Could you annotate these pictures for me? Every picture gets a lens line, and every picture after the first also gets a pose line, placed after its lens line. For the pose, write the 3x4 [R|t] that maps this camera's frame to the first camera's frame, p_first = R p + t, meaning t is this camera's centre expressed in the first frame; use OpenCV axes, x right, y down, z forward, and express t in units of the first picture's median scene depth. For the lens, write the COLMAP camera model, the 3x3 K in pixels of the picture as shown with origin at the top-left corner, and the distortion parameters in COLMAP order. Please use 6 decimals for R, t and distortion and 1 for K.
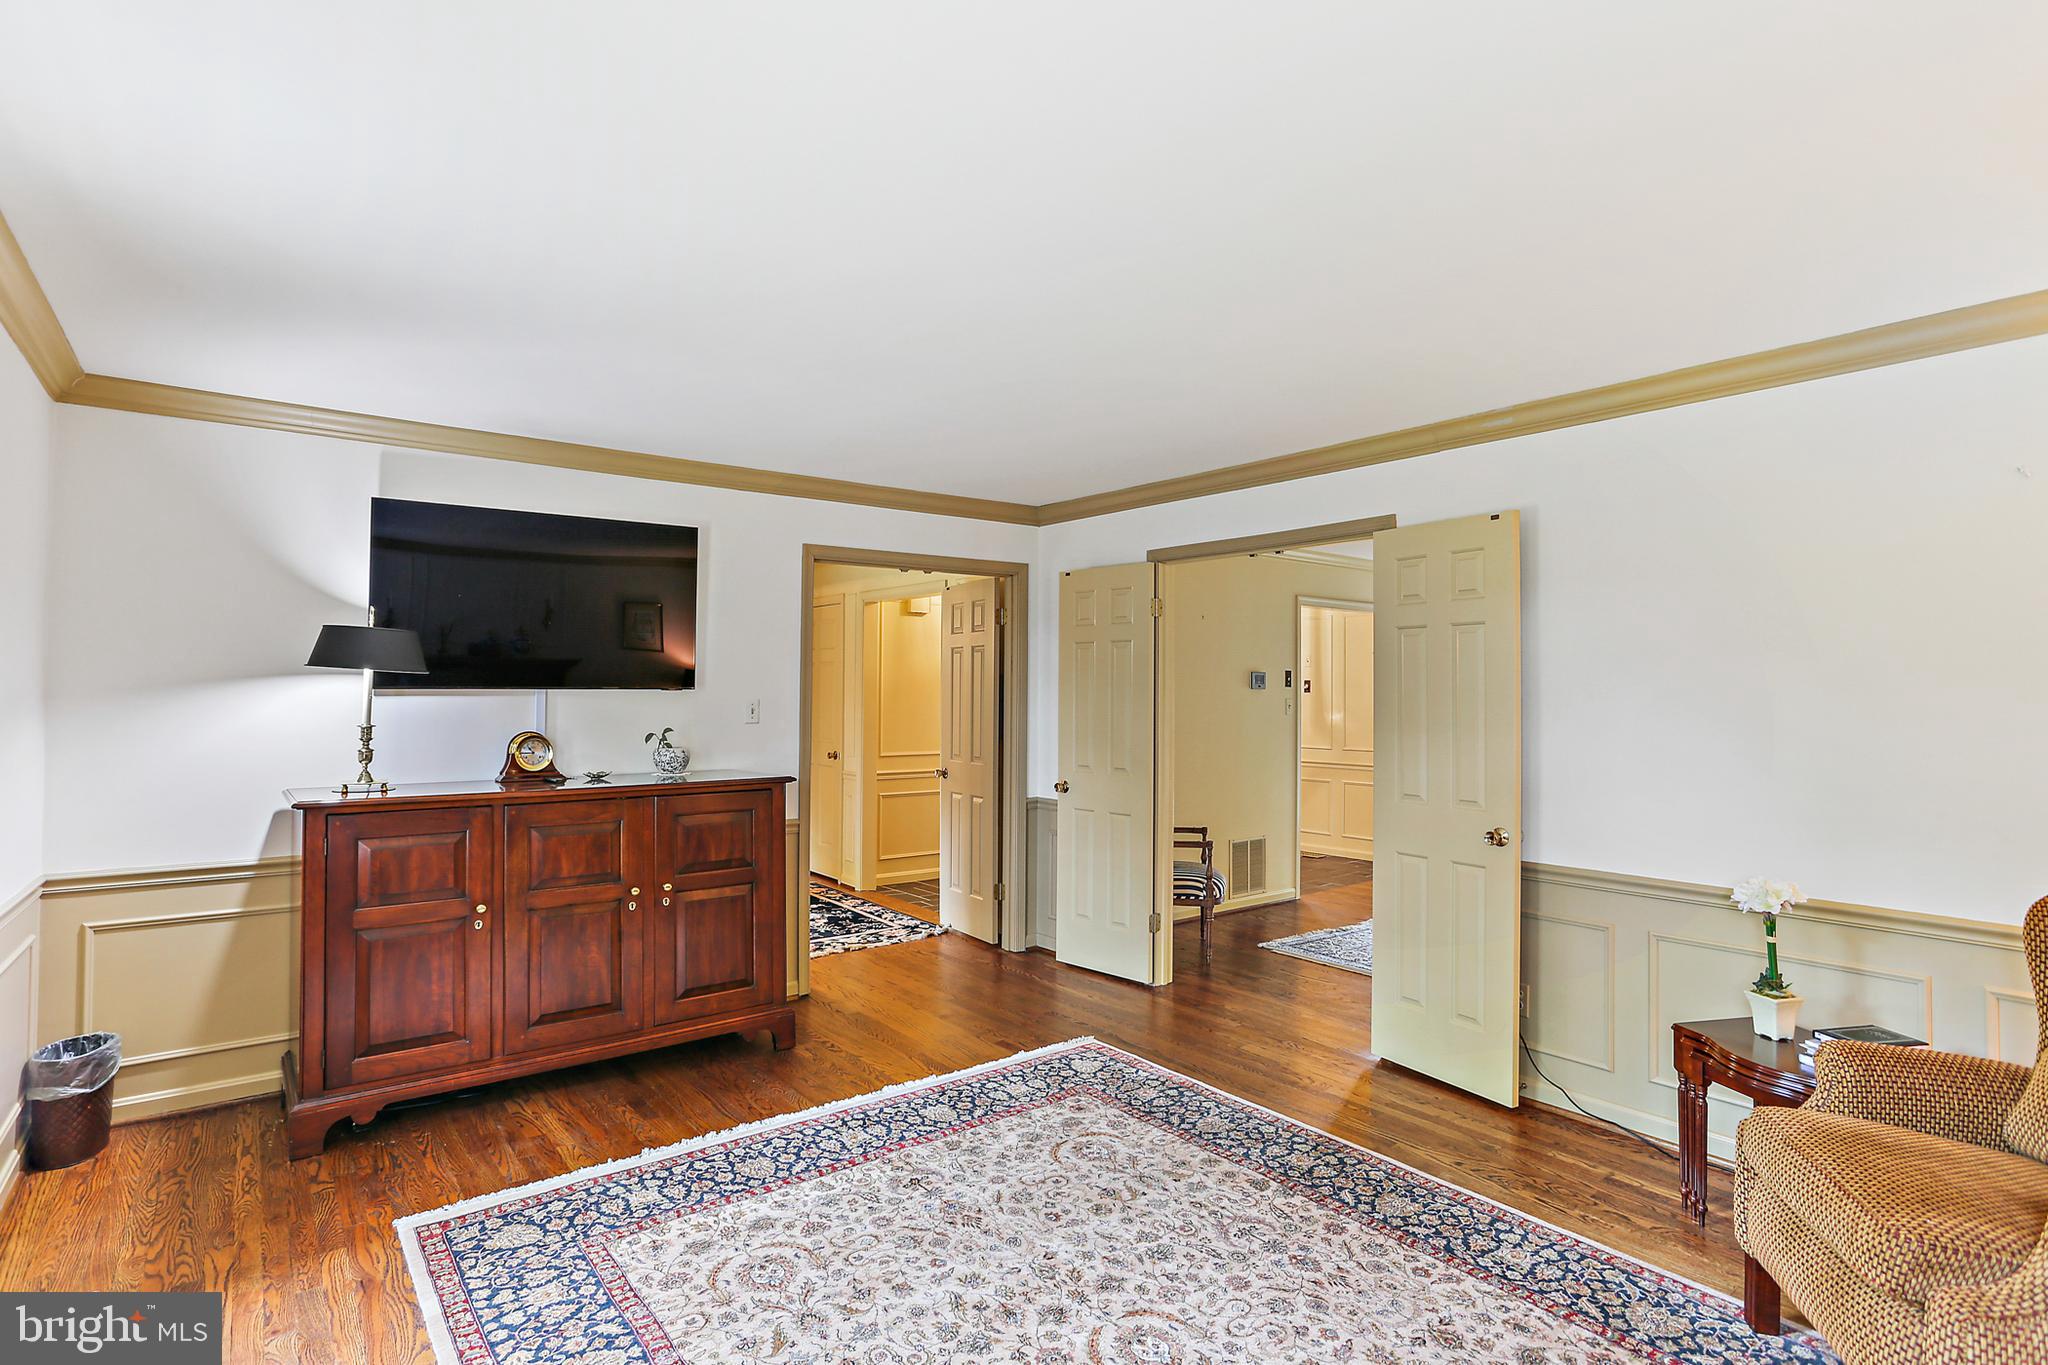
lens RADIAL K [[1016.3, 0, 1024.0], [0, 1016.3, 682.5], [0, 0, 1]] dist [-0.060599, 0.031000]
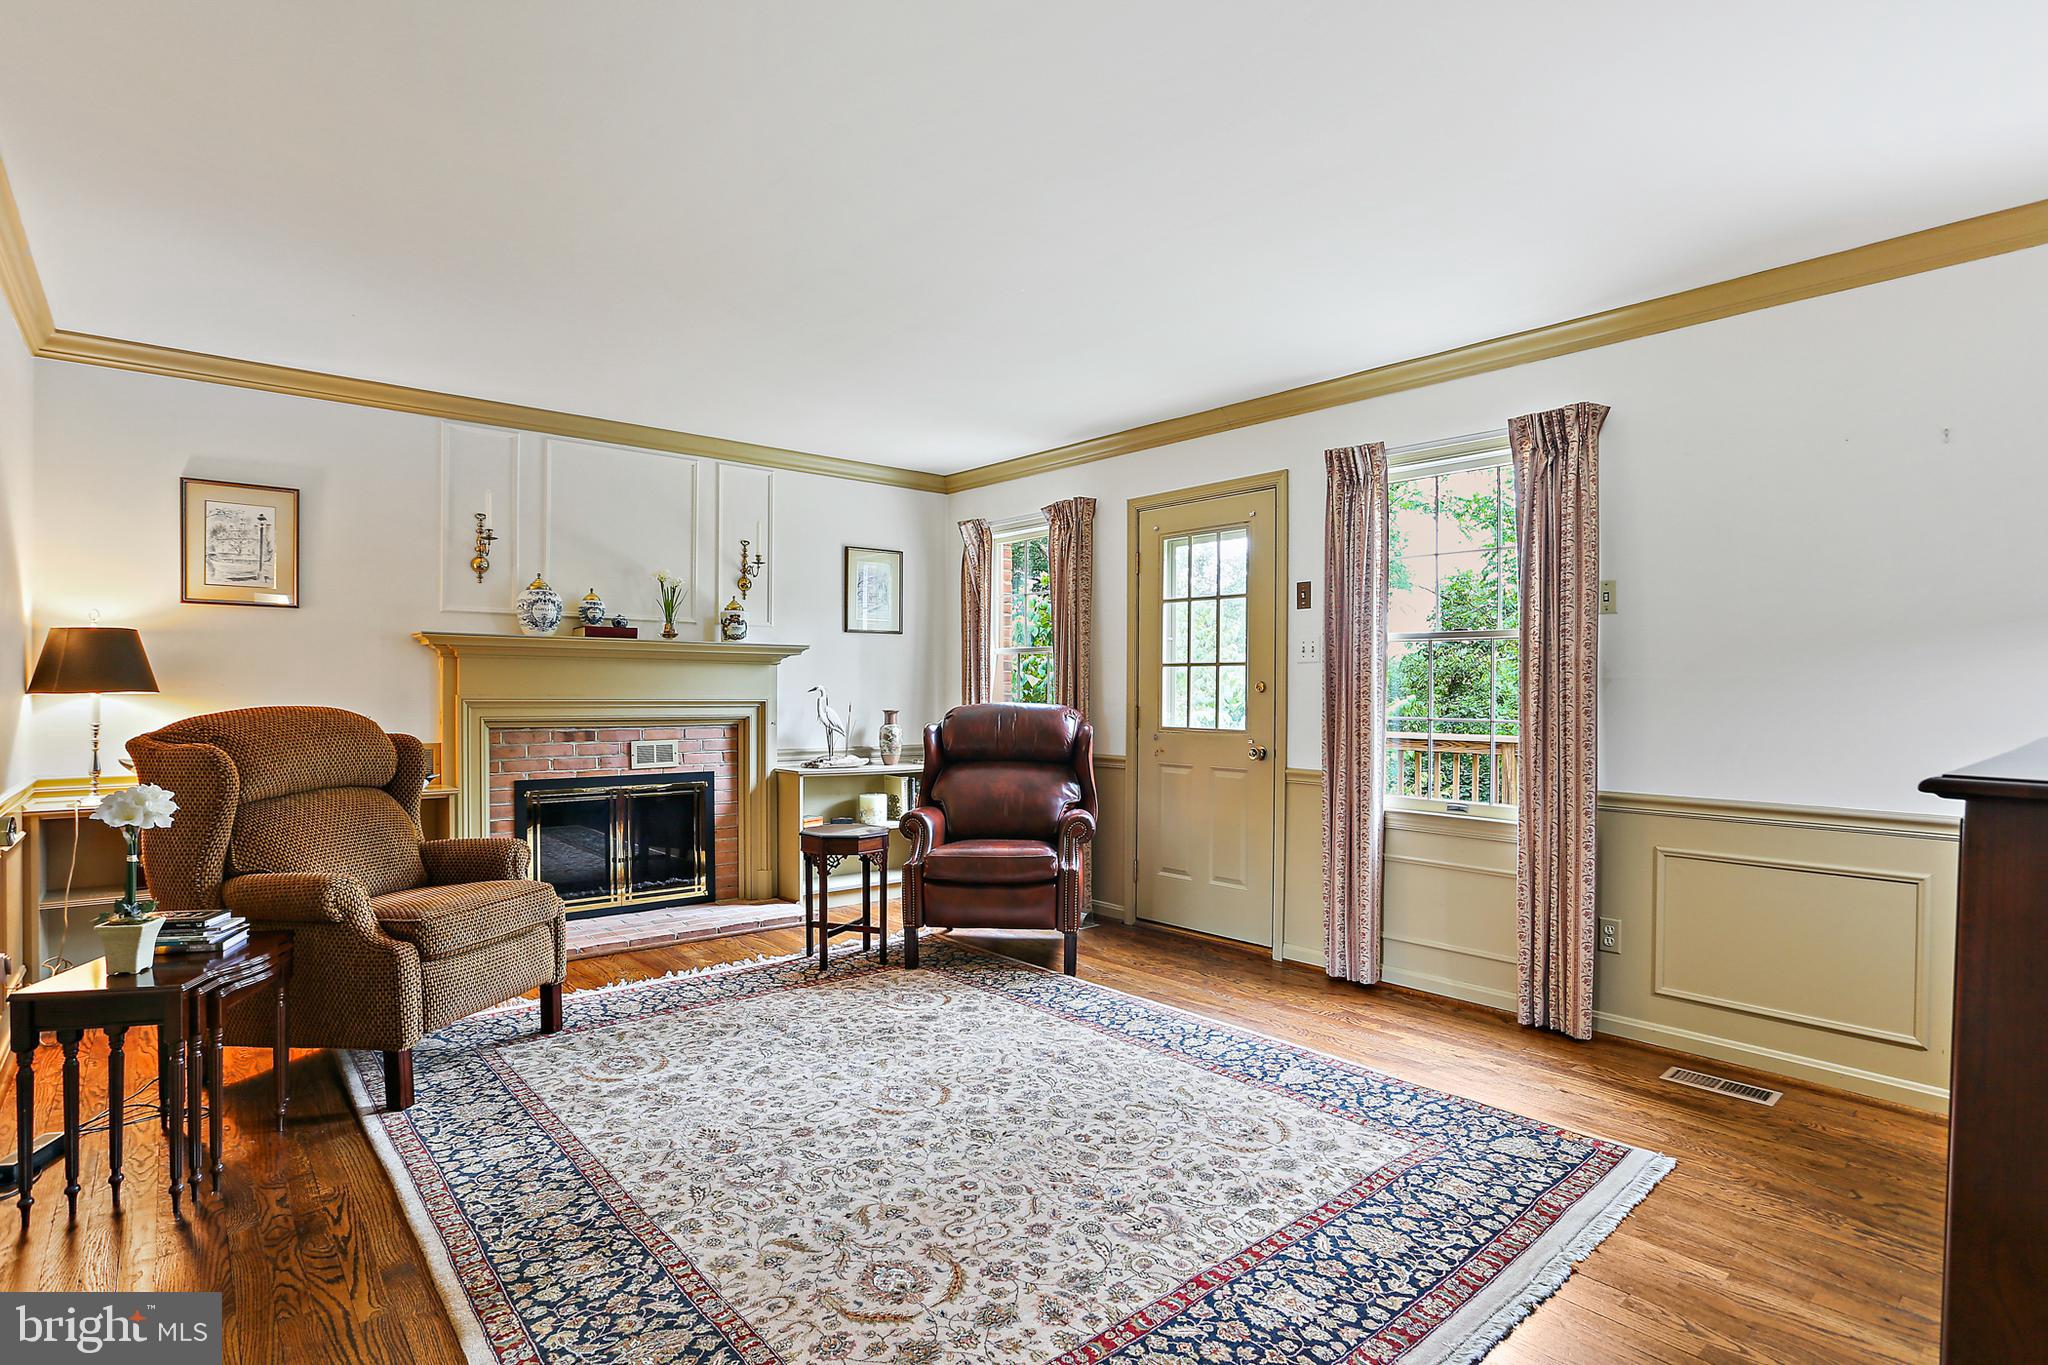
lens RADIAL K [[1016.3, 0, 1024.0], [0, 1016.3, 682.5], [0, 0, 1]] dist [-0.060599, 0.031000]
pose [[-0.999194, -0.010276, -0.038802, 0.018358], [-0.009549, 0.999776, -0.018866, 0.111467], [0.038987, -0.018480, -0.999069, 1.820134]]
